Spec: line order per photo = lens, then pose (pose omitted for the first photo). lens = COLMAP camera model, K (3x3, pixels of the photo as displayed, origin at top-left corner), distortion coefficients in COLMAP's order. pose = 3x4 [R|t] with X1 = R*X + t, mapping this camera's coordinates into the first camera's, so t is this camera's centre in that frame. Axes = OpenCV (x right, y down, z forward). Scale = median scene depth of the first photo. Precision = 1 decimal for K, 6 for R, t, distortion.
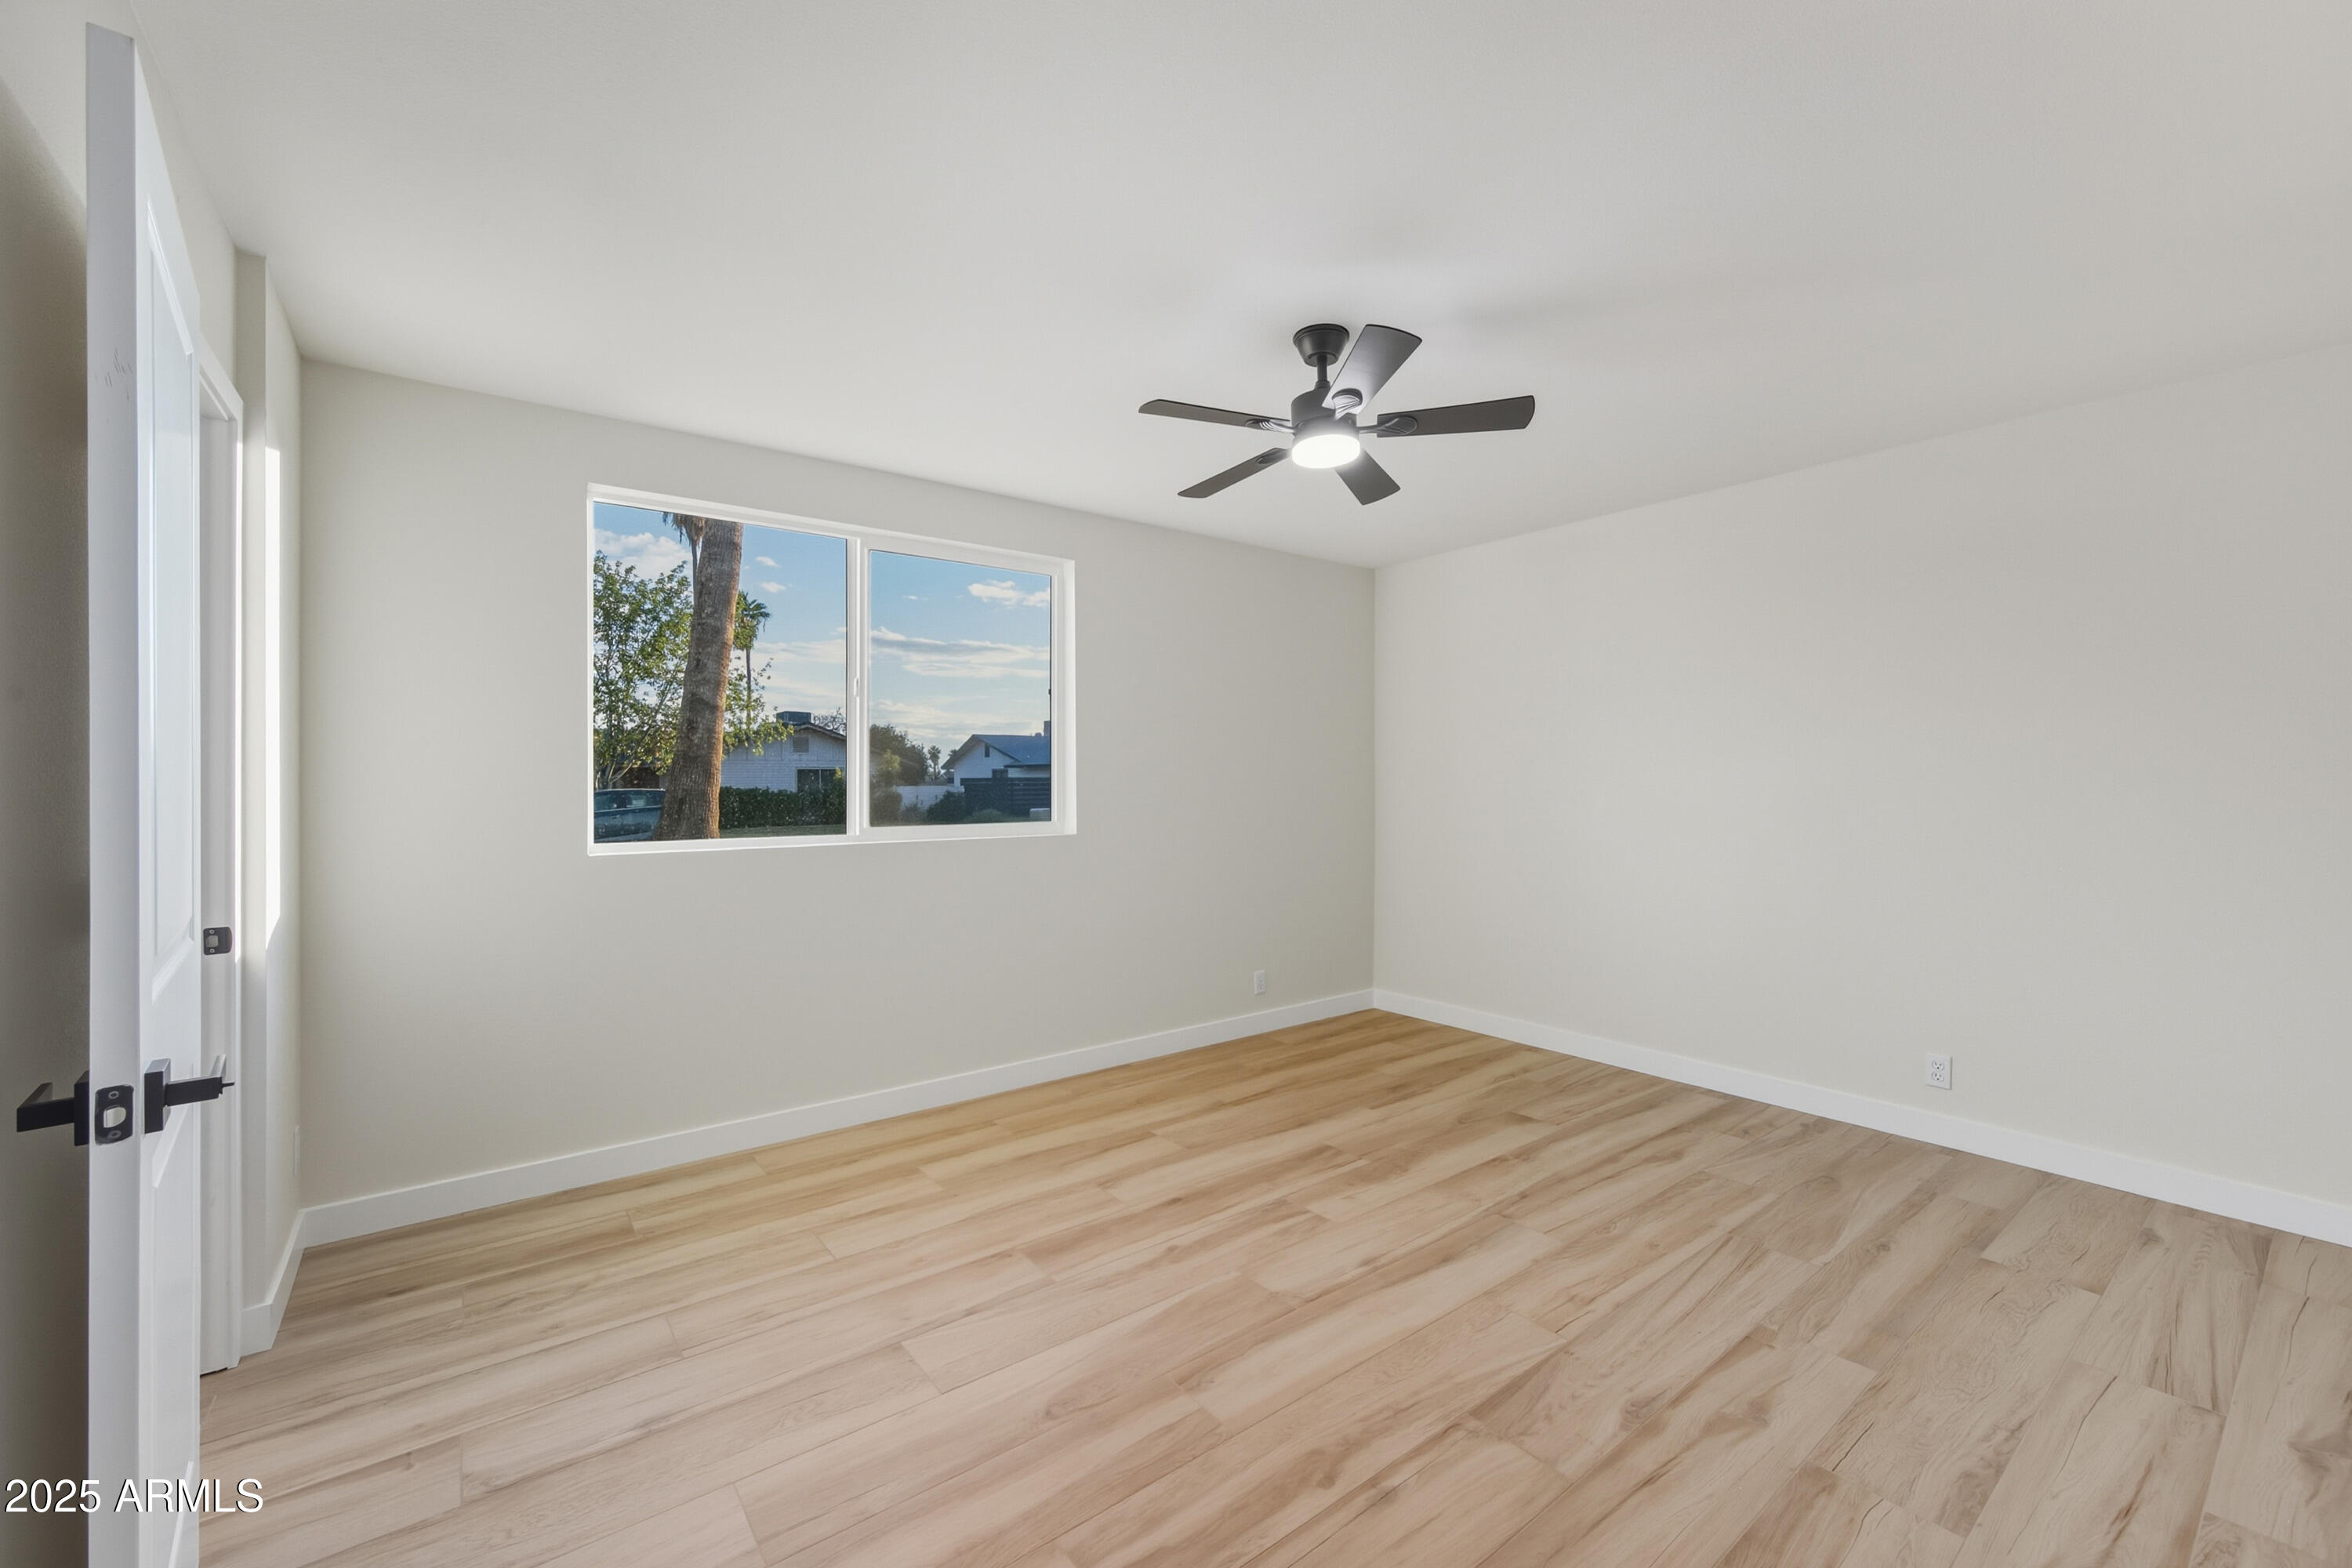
lens RADIAL K [[935.0, 0, 1171.0], [0, 935.0, 784.3], [0, 0, 1]] dist [-0.000371, 0.000202]
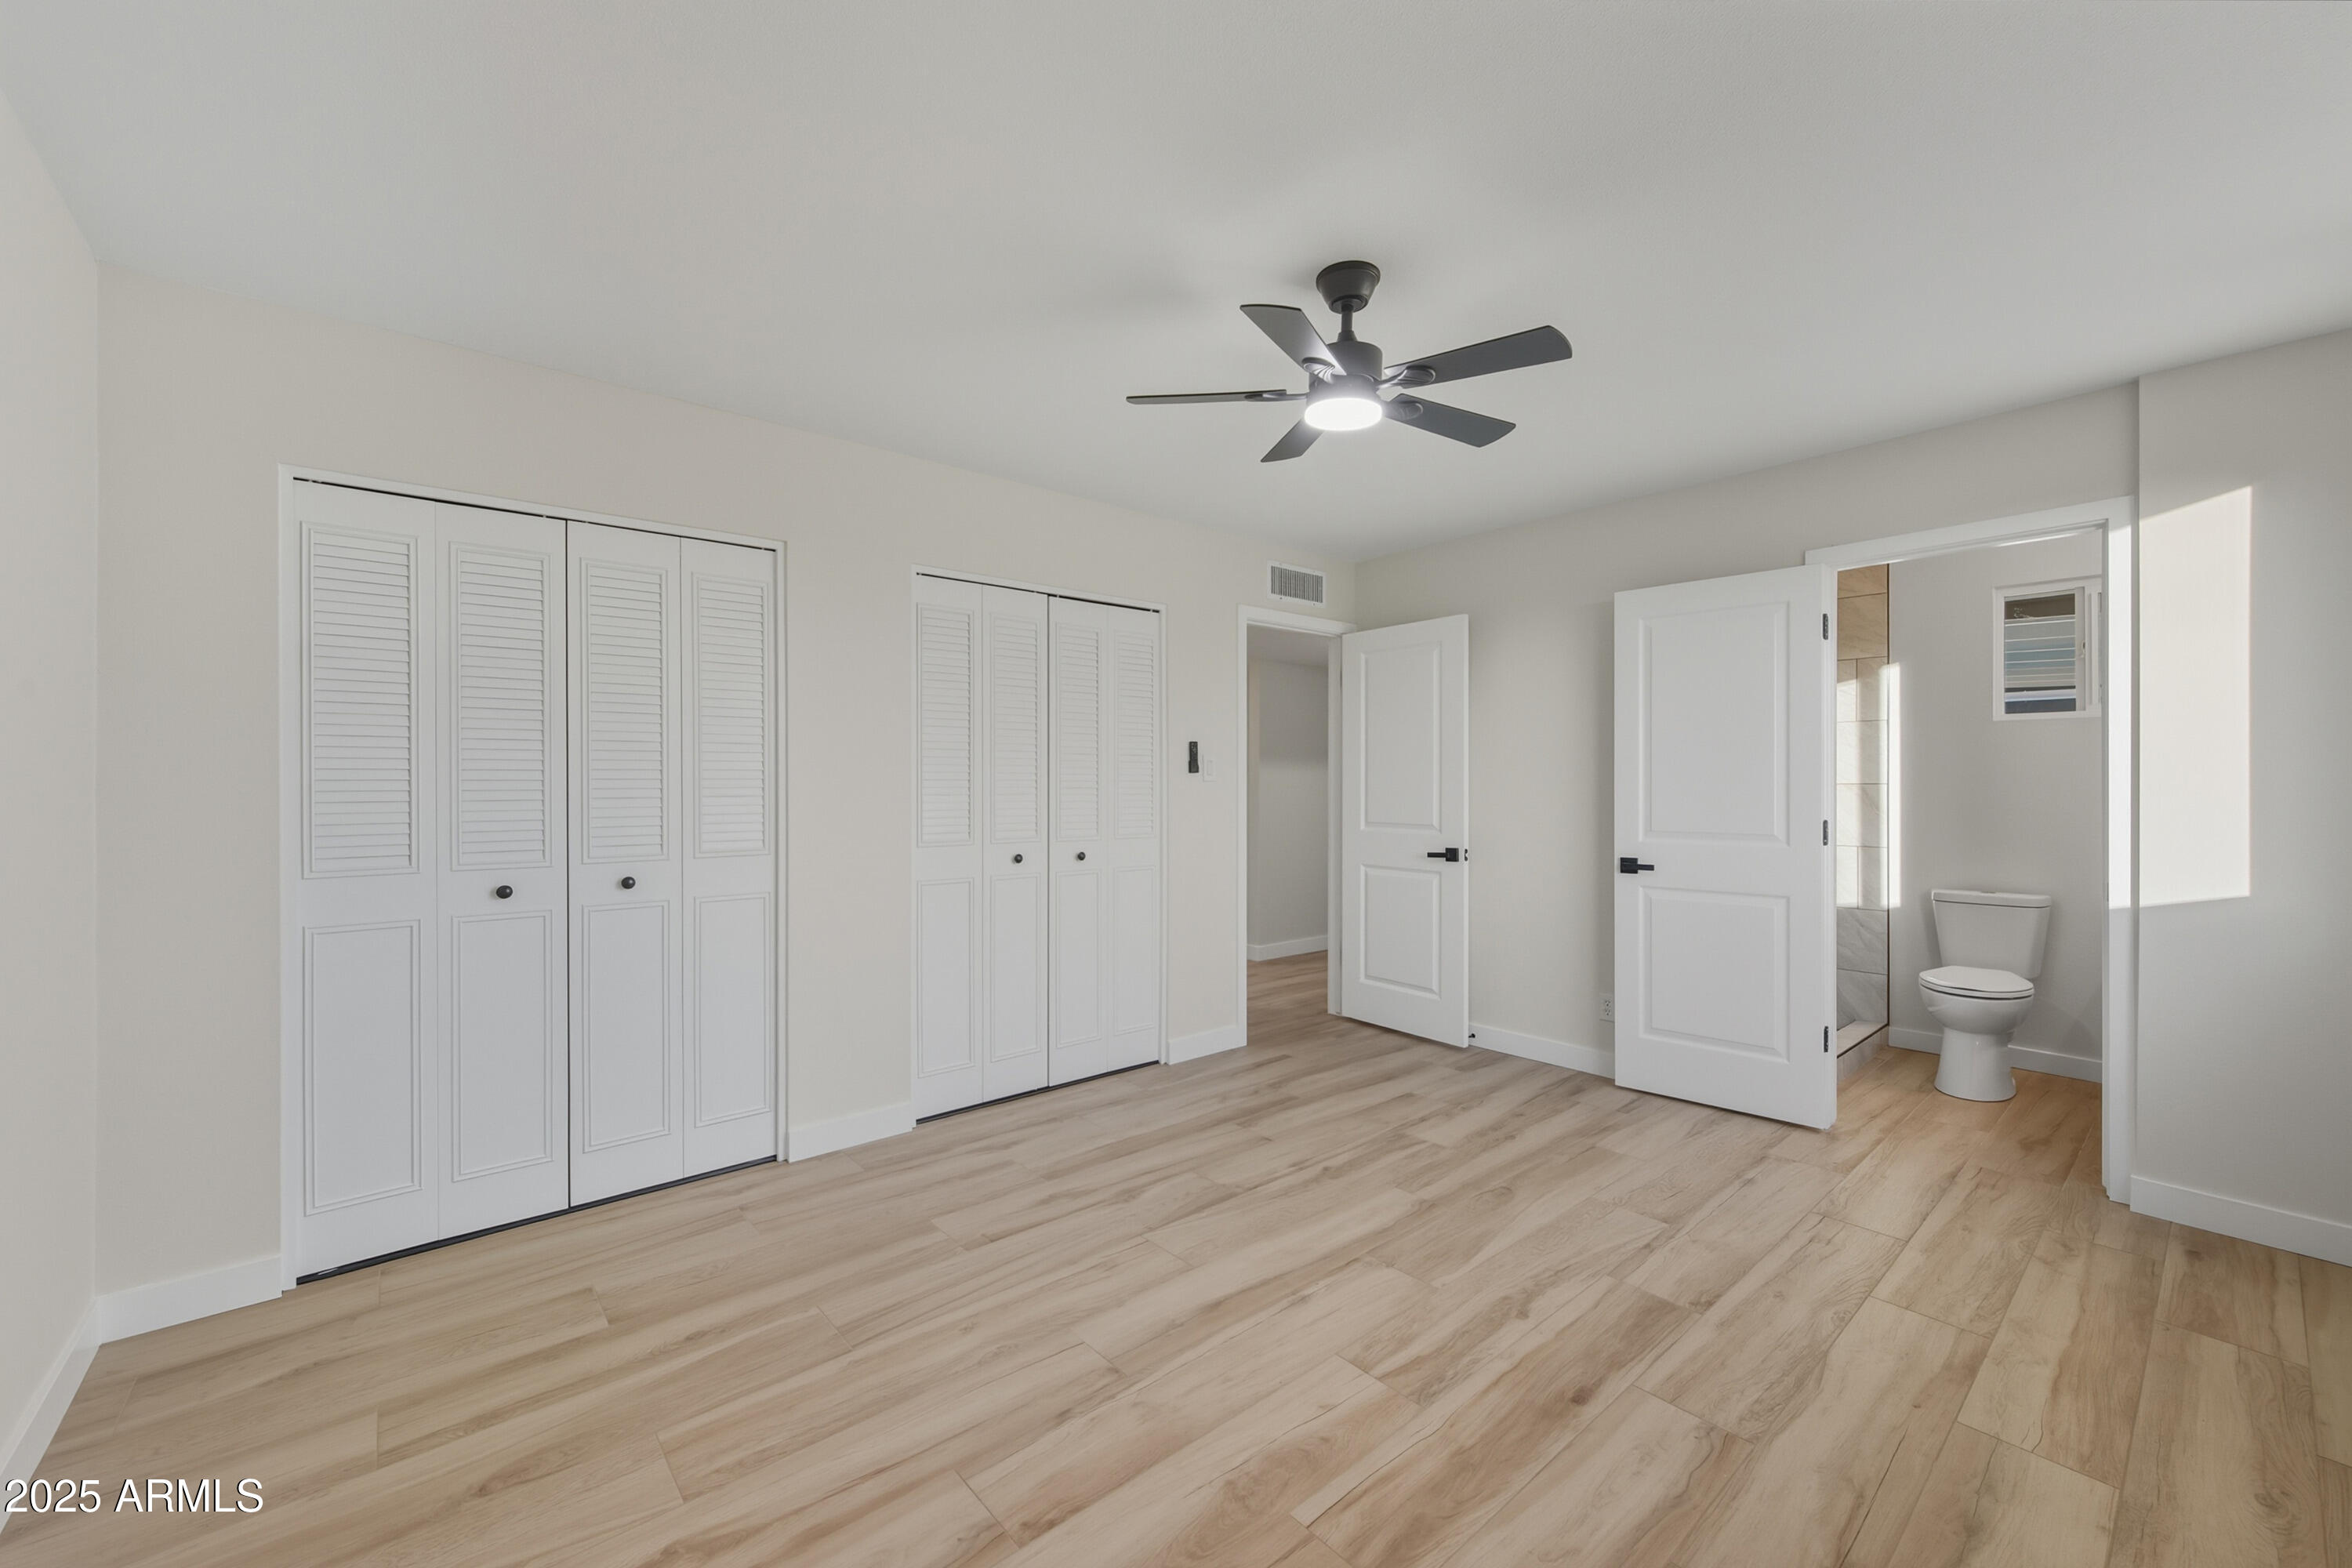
lens RADIAL K [[935.0, 0, 1171.0], [0, 935.0, 784.3], [0, 0, 1]] dist [-0.000371, 0.000202]
pose [[-0.998530, 0.002871, -0.054134, 0.403902], [0.002585, 0.999982, 0.005351, -0.005755], [0.054148, 0.005203, -0.998519, 1.992665]]
